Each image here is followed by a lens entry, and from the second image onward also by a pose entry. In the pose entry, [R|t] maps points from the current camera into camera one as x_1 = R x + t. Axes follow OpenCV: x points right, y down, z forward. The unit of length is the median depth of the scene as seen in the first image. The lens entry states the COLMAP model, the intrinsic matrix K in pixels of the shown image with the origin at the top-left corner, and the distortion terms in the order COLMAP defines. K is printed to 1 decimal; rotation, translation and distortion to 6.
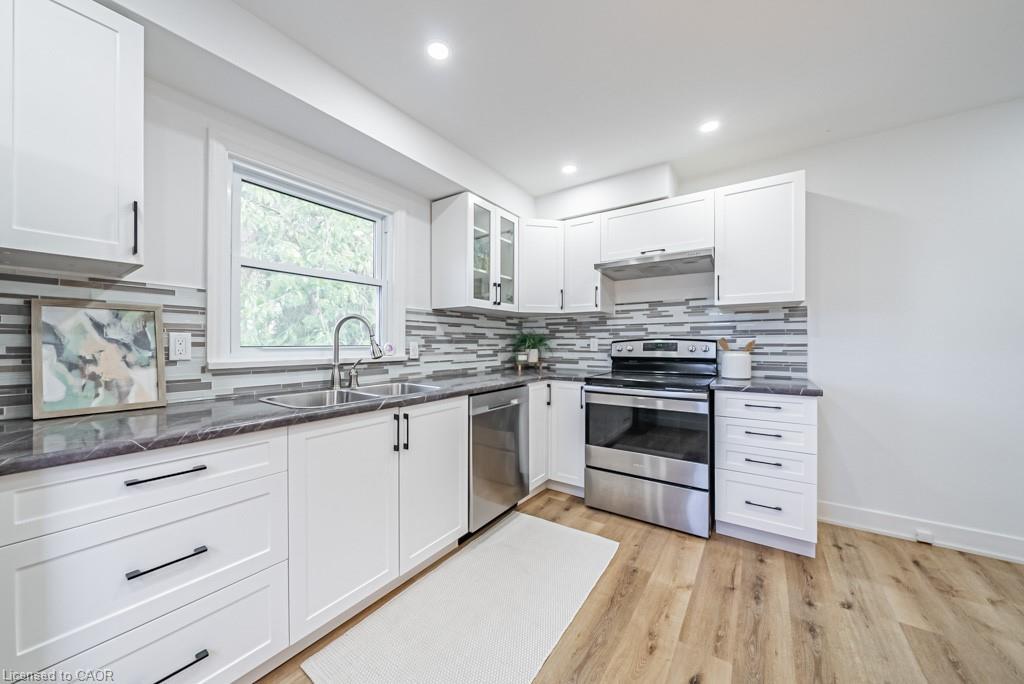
lens RADIAL K [[349.9, 0, 515.2], [0, 349.9, 343.0], [0, 0, 1]] dist [-0.007386, 0.000231]
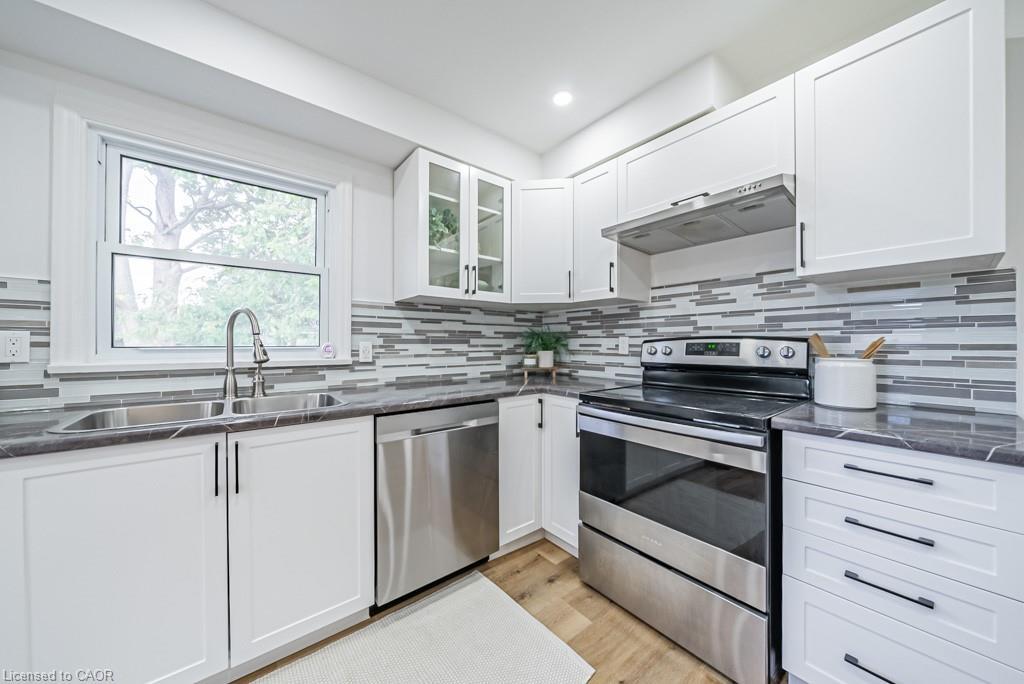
lens RADIAL K [[349.9, 0, 515.2], [0, 349.9, 342.7], [0, 0, 1]] dist [-0.007386, 0.000231]
pose [[0.958574, -0.000442, -0.284844, 0.286753], [0.000044, 0.999999, -0.001405, 0.000337], [0.284845, 0.001334, 0.958573, 0.318076]]
